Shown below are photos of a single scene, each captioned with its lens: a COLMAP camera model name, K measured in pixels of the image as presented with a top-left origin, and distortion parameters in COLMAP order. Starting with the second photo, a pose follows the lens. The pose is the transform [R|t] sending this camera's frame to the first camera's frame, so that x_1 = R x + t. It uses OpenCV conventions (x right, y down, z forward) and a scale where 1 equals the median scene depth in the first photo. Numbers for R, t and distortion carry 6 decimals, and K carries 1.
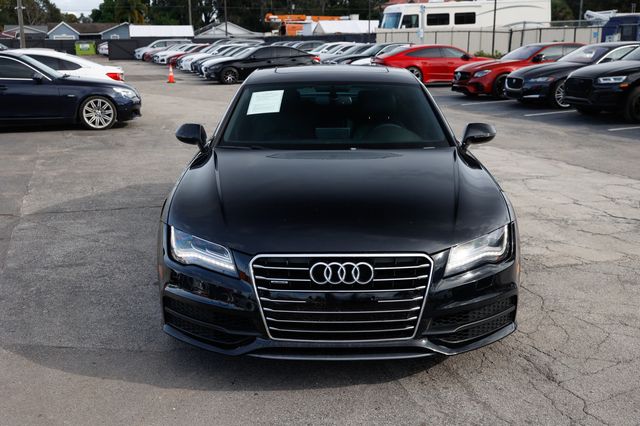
lens RADIAL K [[776.4, 0, 319.7], [0, 776.4, 211.6], [0, 0, 1]] dist [0.049230, 0.000000]
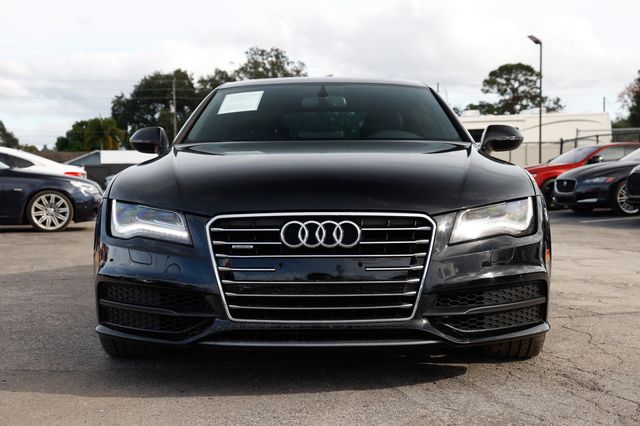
lens RADIAL K [[968.4, 0, 321.0], [0, 968.4, 213.7], [0, 0, 1]] dist [0.156377, 0.000000]
pose [[0.999890, 0.000293, -0.014828, 0.039628], [-0.003155, 0.981129, -0.193328, 0.228045], [0.014492, 0.193353, 0.981022, 0.015571]]
